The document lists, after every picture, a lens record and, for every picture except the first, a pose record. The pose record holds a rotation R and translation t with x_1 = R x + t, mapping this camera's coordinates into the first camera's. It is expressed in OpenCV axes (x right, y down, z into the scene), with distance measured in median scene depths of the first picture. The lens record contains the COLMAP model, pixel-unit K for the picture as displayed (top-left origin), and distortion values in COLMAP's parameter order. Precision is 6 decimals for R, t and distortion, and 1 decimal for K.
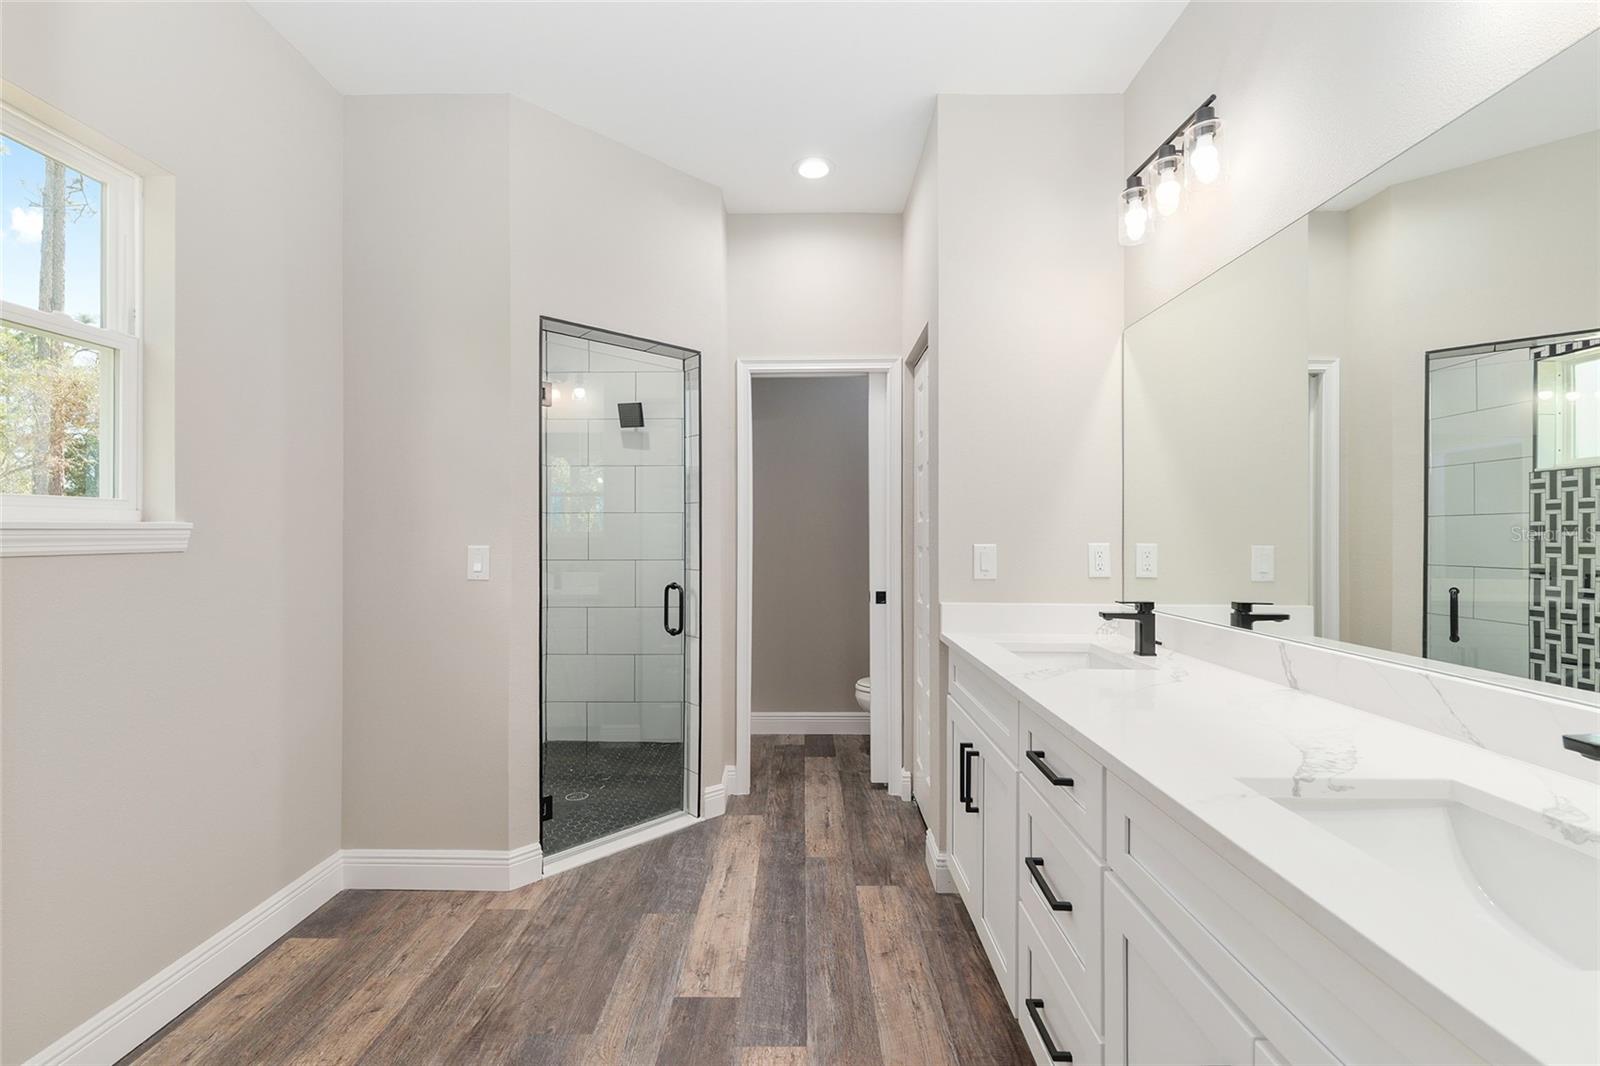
lens RADIAL K [[655.8, 0, 800.0], [0, 655.8, 533.0], [0, 0, 1]] dist [0.009583, -0.000612]
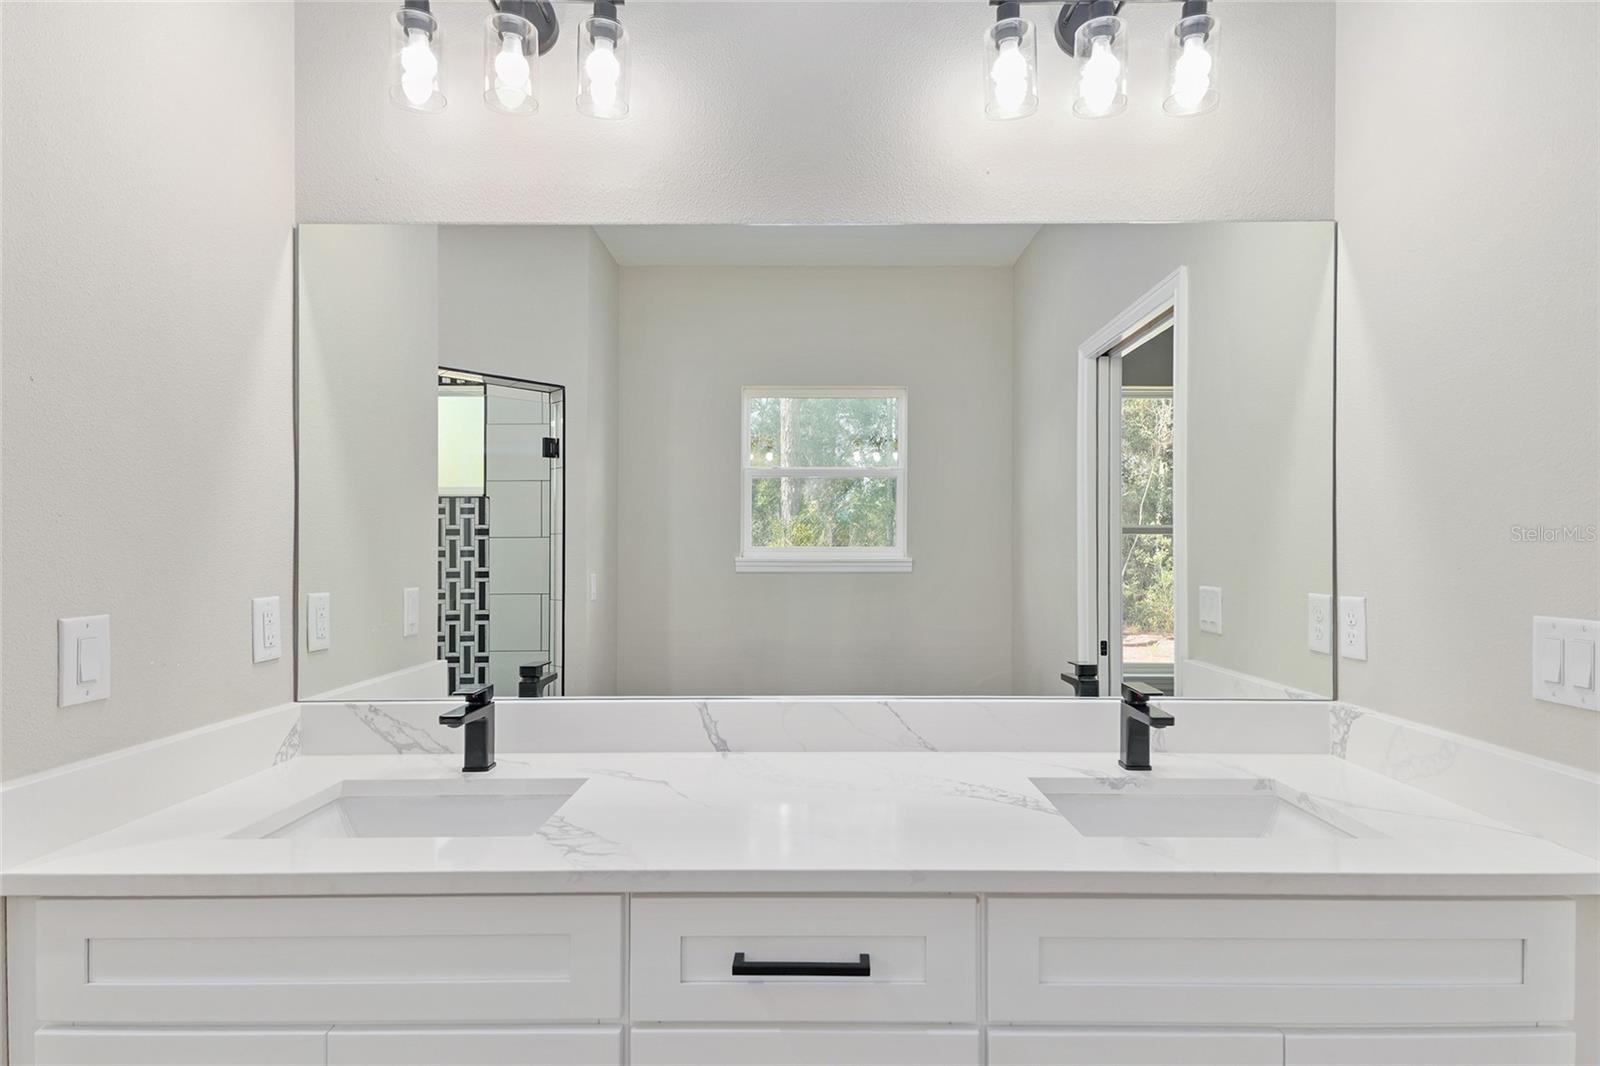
lens RADIAL K [[852.4, 0, 800.0], [0, 852.4, 533.0], [0, 0, 1]] dist [0.037179, -0.000381]
pose [[0.011306, 0.009652, 0.999890, -0.253797], [-0.000854, 0.999953, -0.009643, -0.030788], [-0.999936, -0.000745, 0.011314, 0.535667]]
